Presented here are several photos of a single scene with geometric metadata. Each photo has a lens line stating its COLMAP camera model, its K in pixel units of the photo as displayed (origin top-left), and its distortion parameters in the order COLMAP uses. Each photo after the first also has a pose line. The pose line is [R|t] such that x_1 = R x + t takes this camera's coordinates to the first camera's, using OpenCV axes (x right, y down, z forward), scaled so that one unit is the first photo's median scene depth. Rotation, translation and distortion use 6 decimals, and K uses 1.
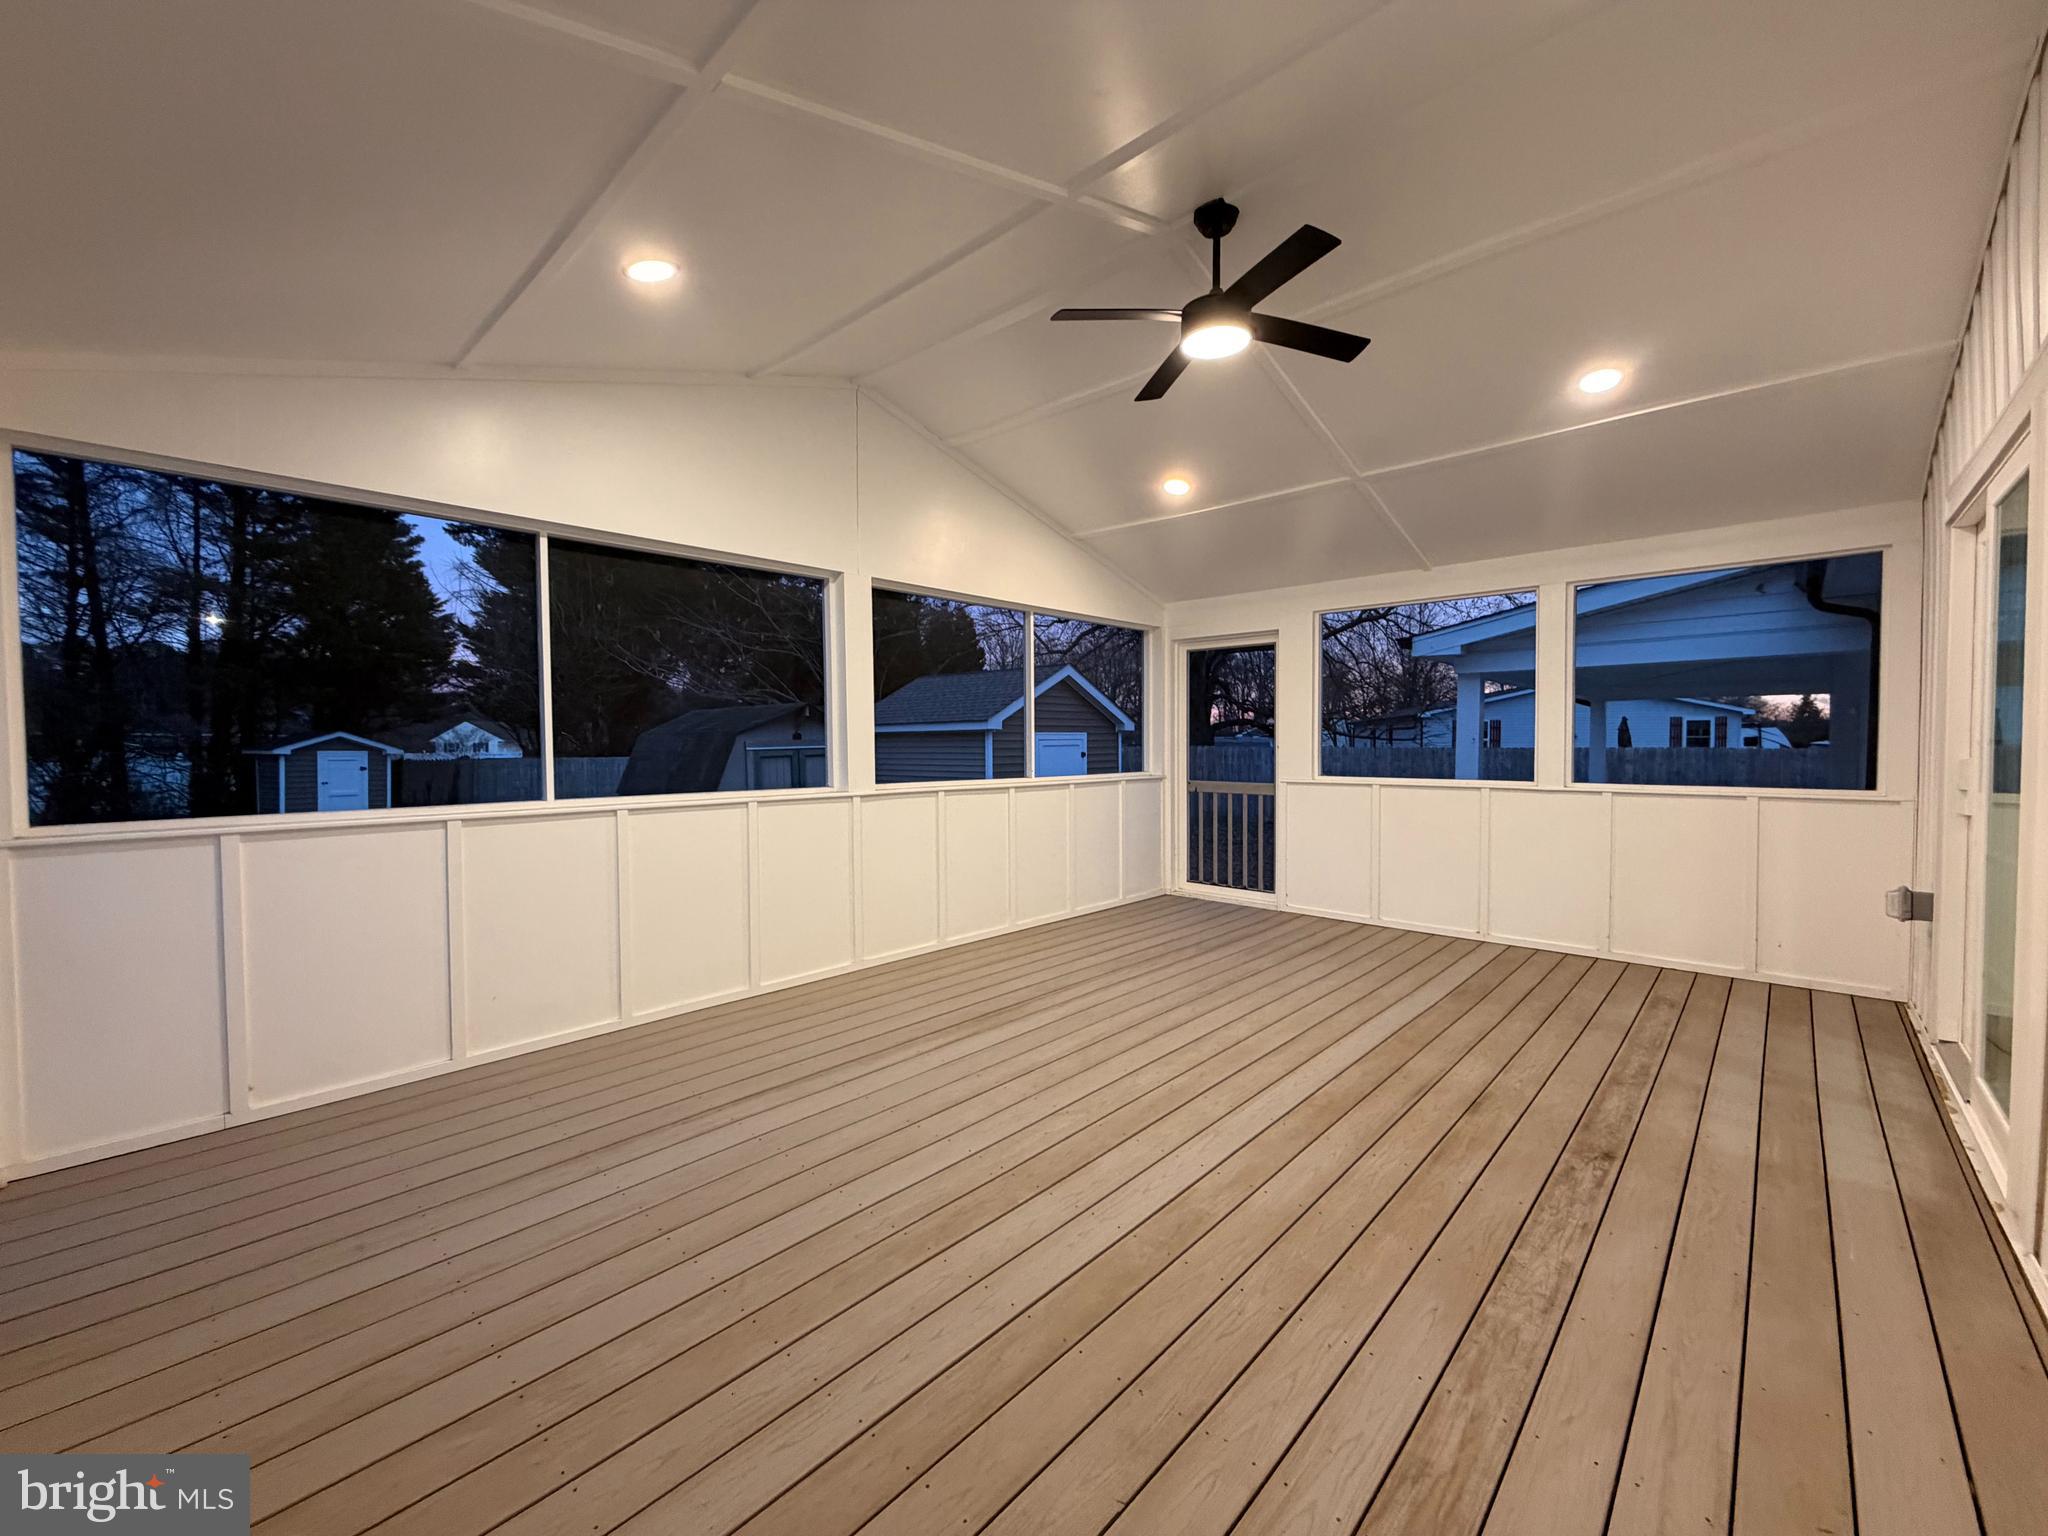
lens RADIAL K [[815.3, 0, 1016.1], [0, 815.3, 766.7], [0, 0, 1]] dist [0.000966, -0.000257]
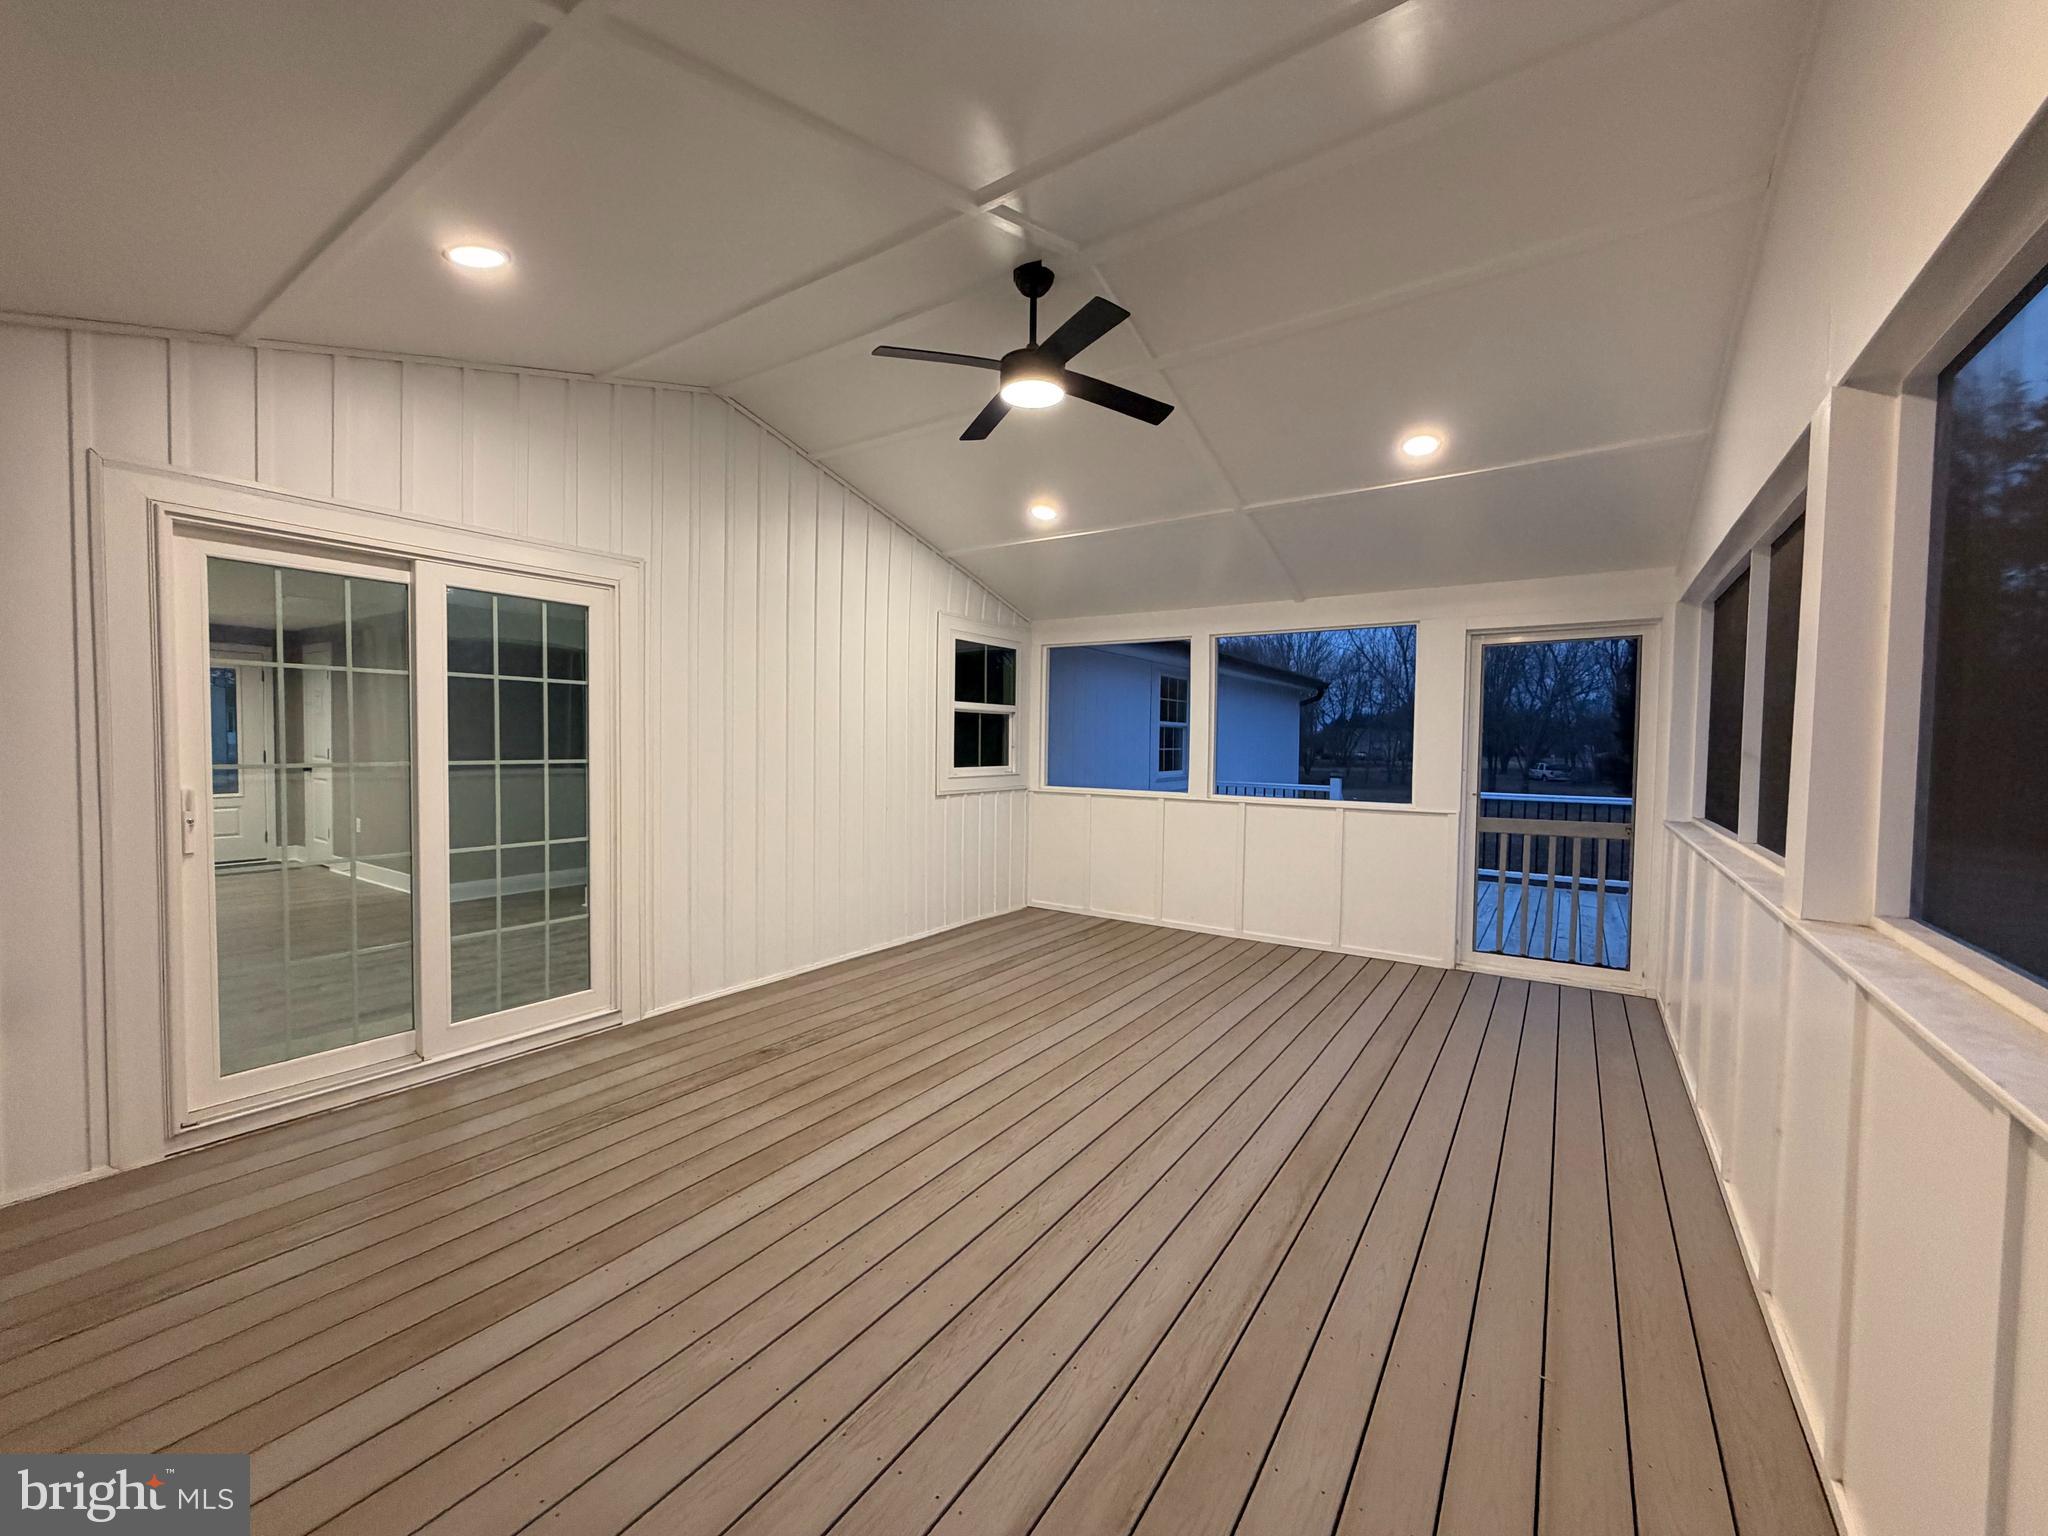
lens RADIAL K [[815.3, 0, 1012.2], [0, 815.3, 766.3], [0, 0, 1]] dist [0.000966, -0.000257]
pose [[-0.987778, -0.003948, -0.155815, 0.363378], [-0.013589, 0.998054, 0.060857, -0.086459], [0.155271, 0.062231, -0.985910, 1.727844]]
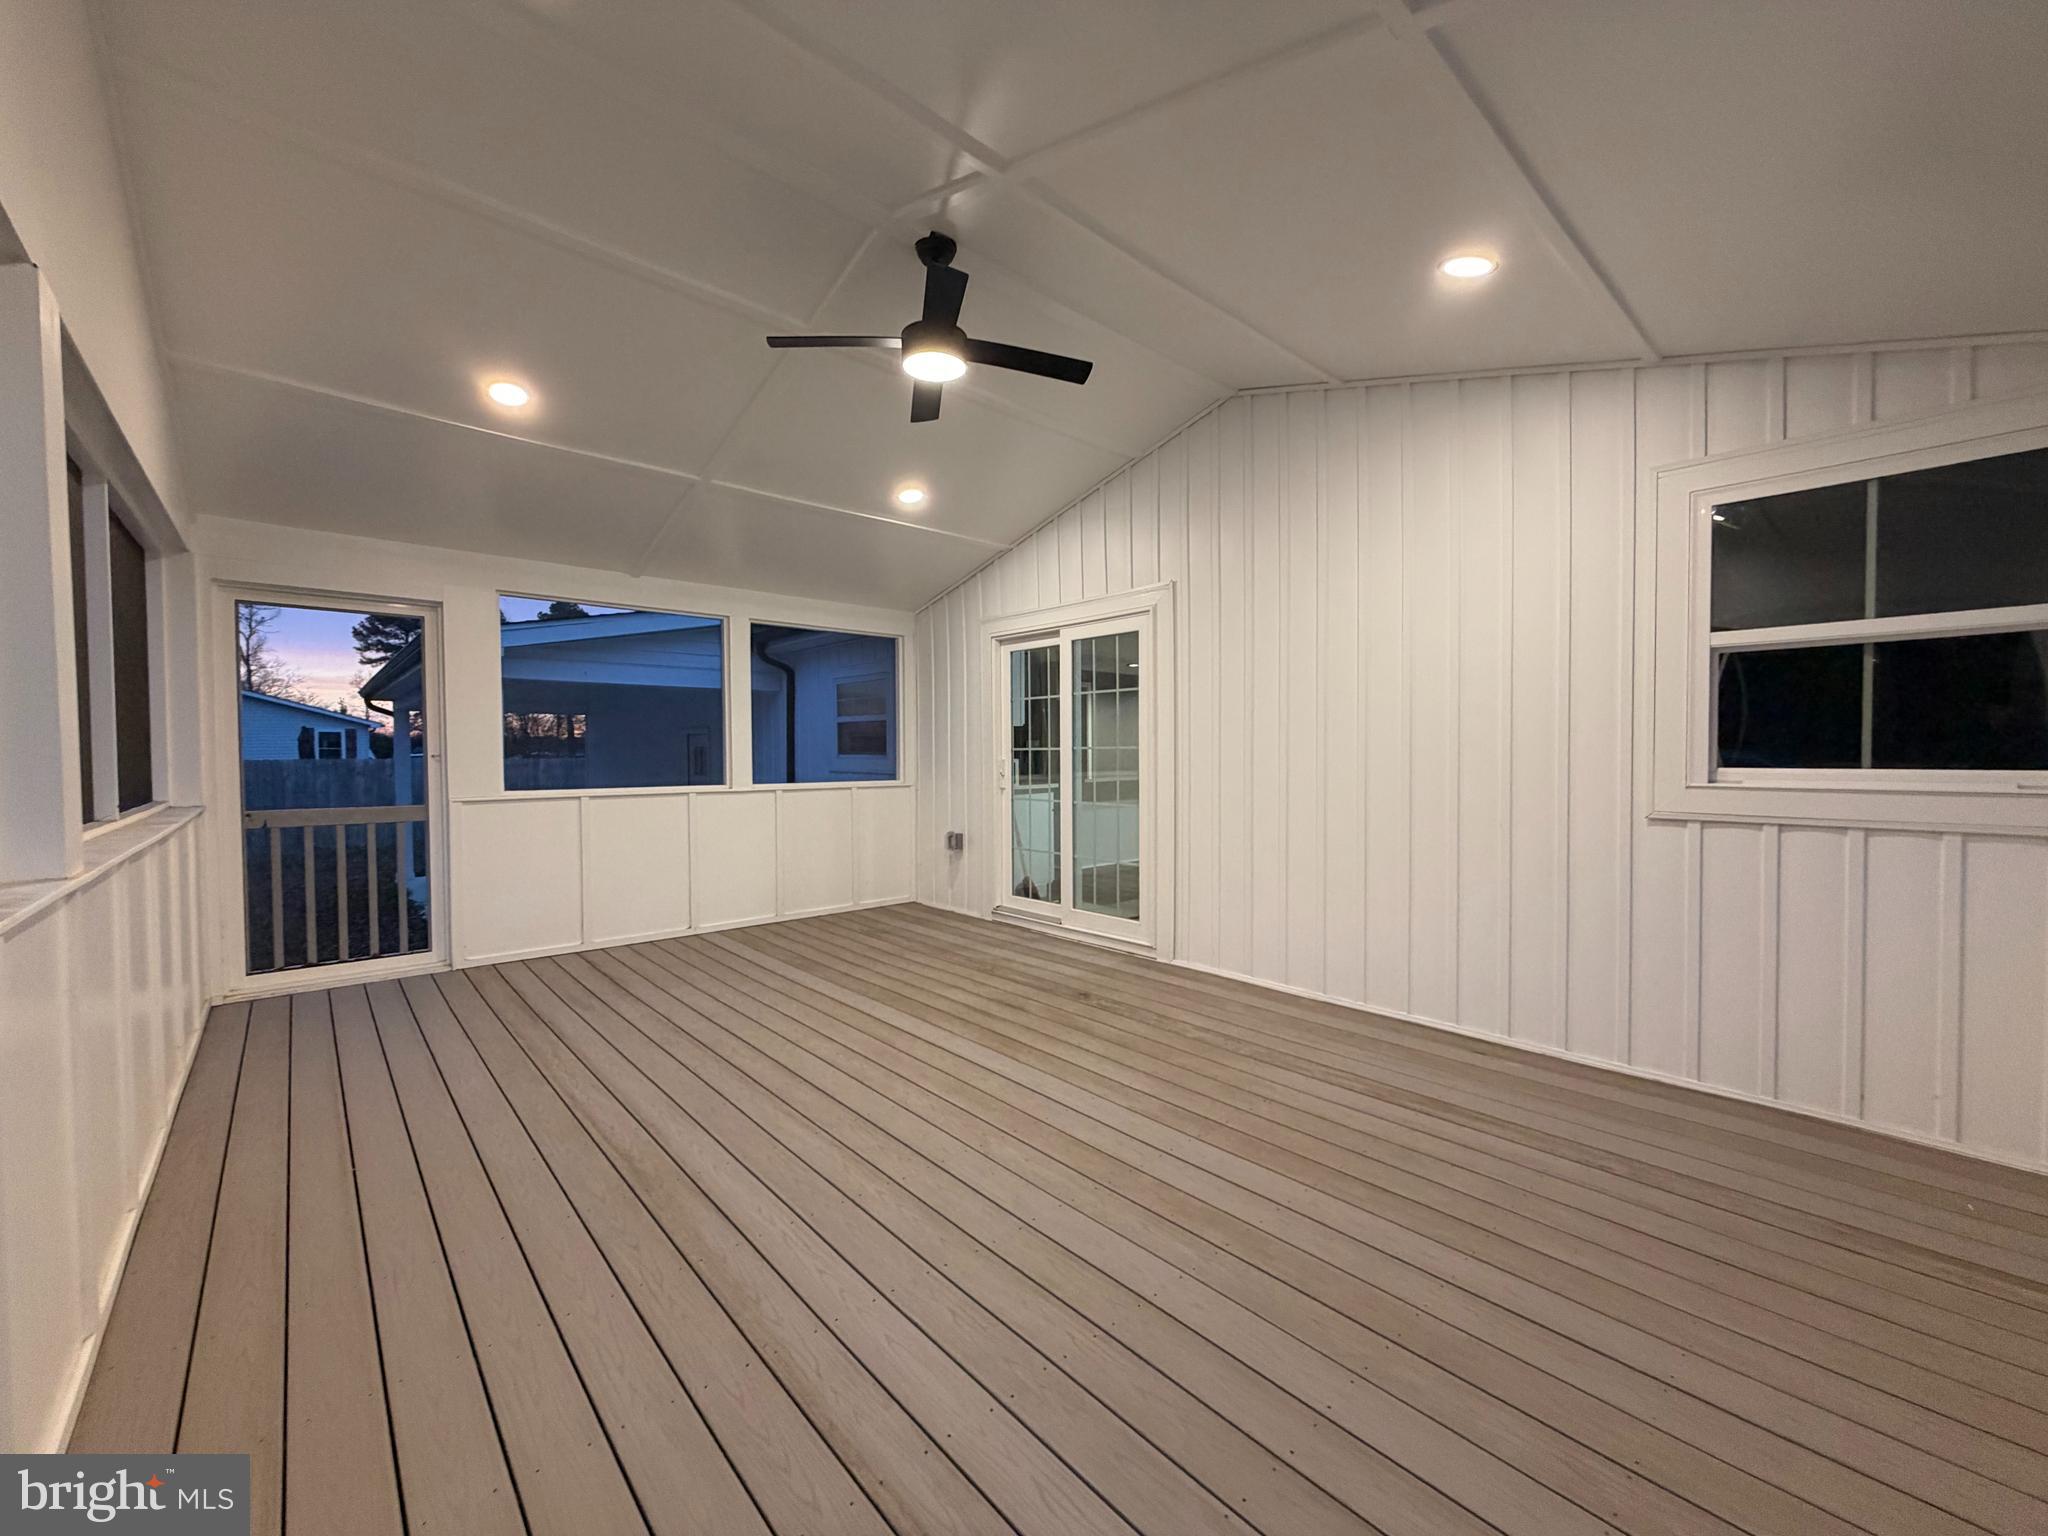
lens RADIAL K [[815.3, 0, 1020.9], [0, 815.3, 766.8], [0, 0, 1]] dist [0.000966, -0.000257]
pose [[0.083875, -0.016619, 0.996338, -0.668303], [0.031677, 0.999400, 0.014003, -0.014064], [-0.995973, 0.030386, 0.084351, 0.681694]]
